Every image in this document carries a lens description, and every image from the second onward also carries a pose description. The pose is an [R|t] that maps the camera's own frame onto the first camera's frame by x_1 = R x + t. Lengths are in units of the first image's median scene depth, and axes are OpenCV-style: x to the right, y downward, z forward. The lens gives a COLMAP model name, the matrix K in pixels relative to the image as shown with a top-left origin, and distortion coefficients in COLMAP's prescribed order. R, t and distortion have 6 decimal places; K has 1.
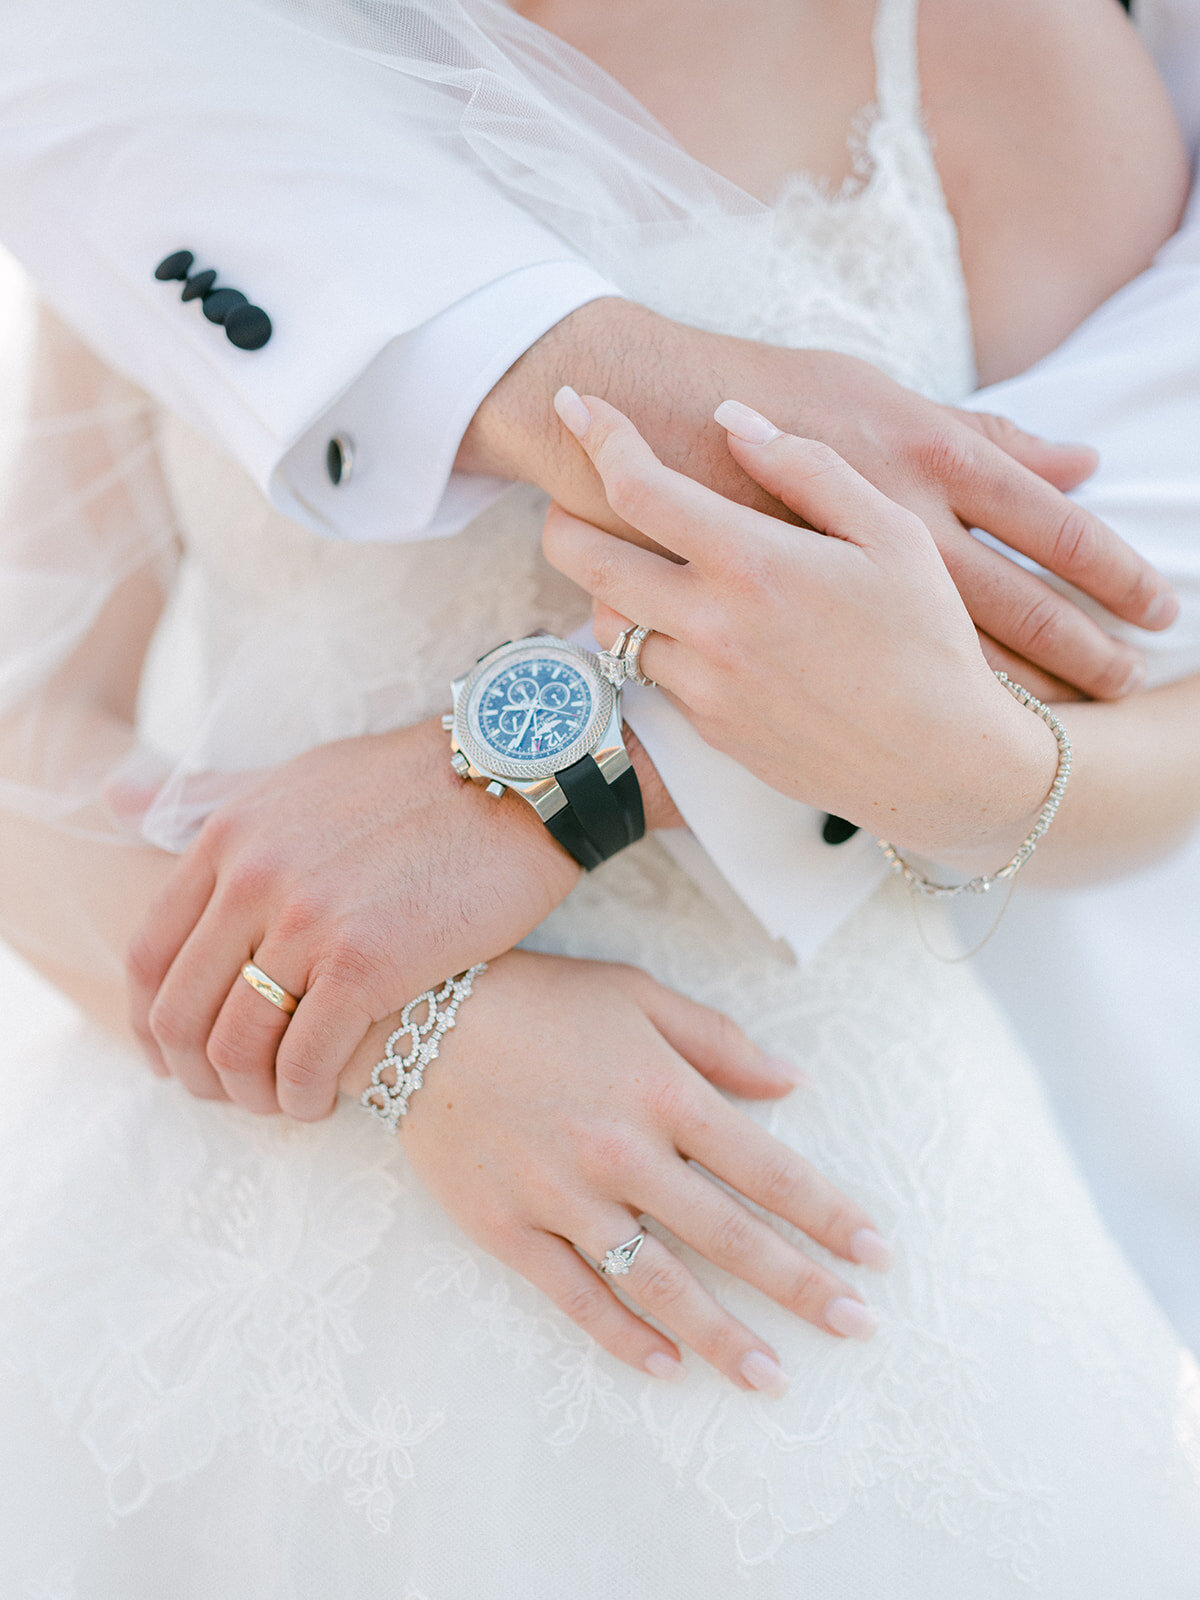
lens RADIAL K [[4129.9, 0, 708.2], [0, 4129.9, 923.0], [0, 0, 1]] dist [-0.837381, 14.076419]
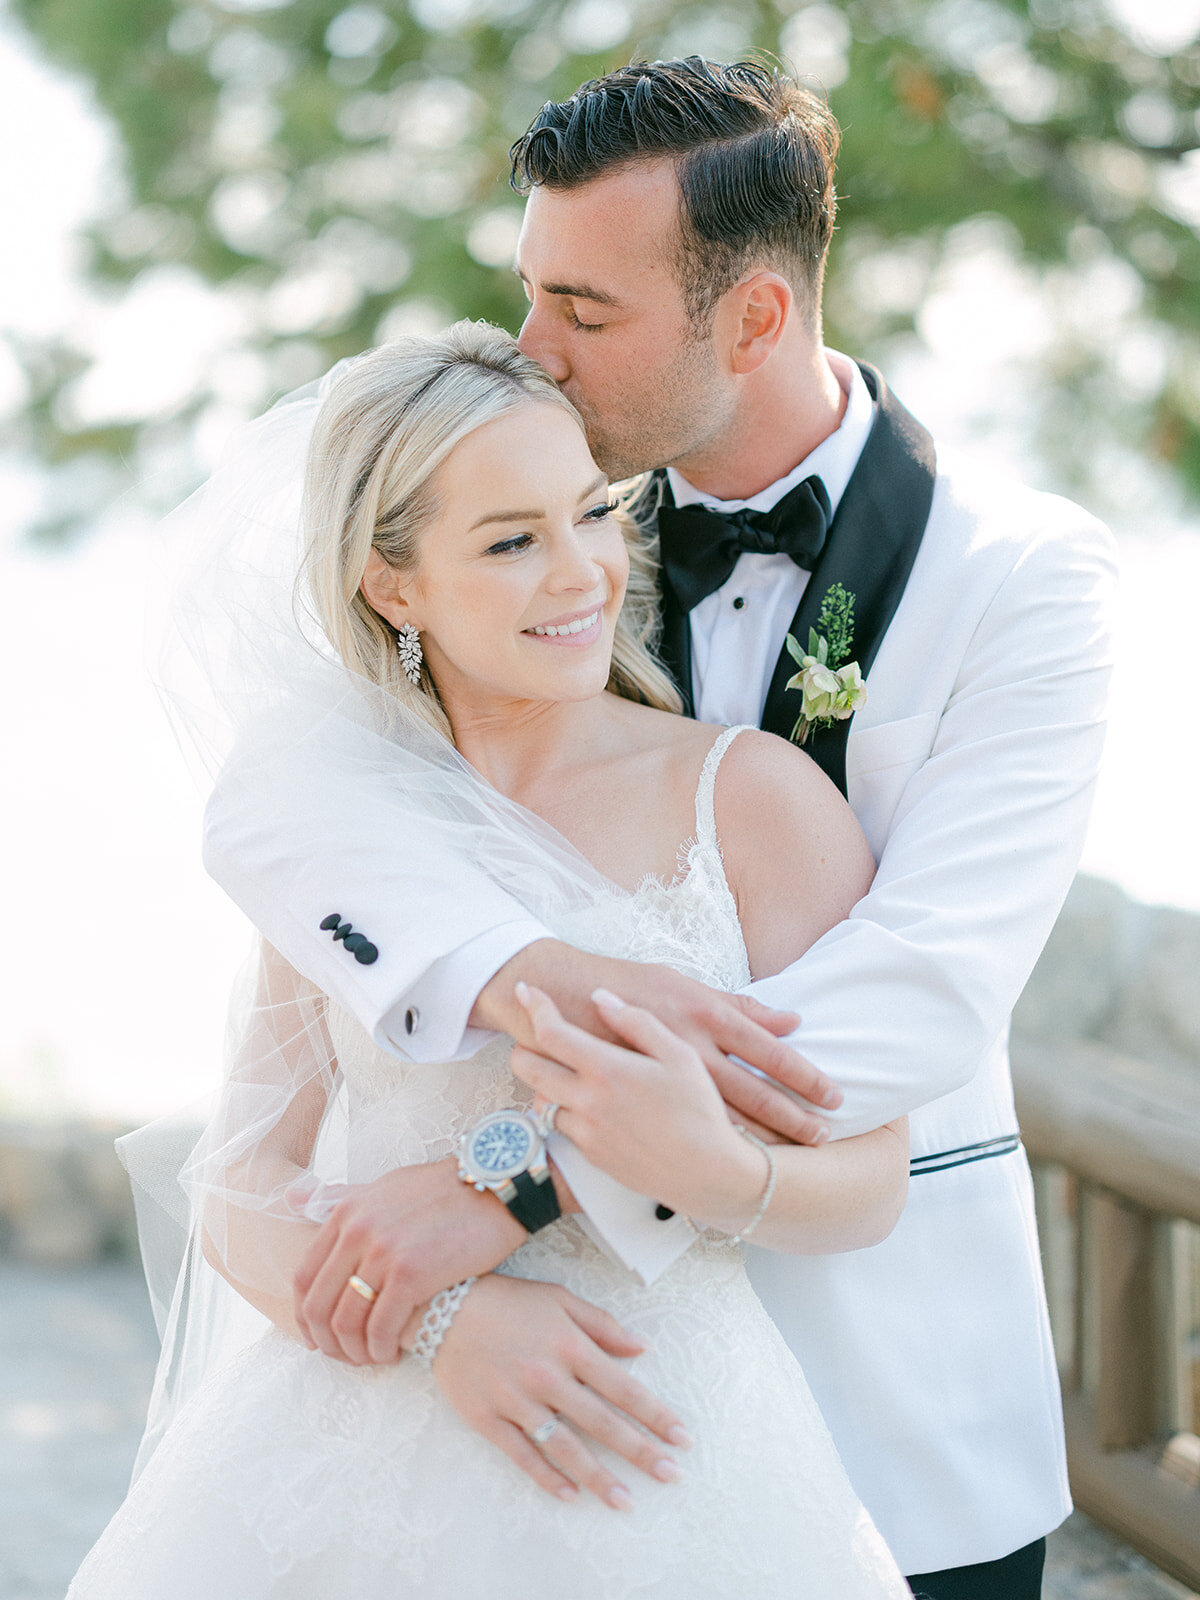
lens RADIAL K [[2947.7, 0, 600.0], [0, 2947.7, 800.0], [0, 0, 1]] dist [0.053001, 0.051657]
pose [[0.998333, -0.006829, -0.057309, 0.083020], [-0.004535, 0.980621, -0.195862, 0.059131], [0.057536, 0.195796, 0.978955, -0.396467]]
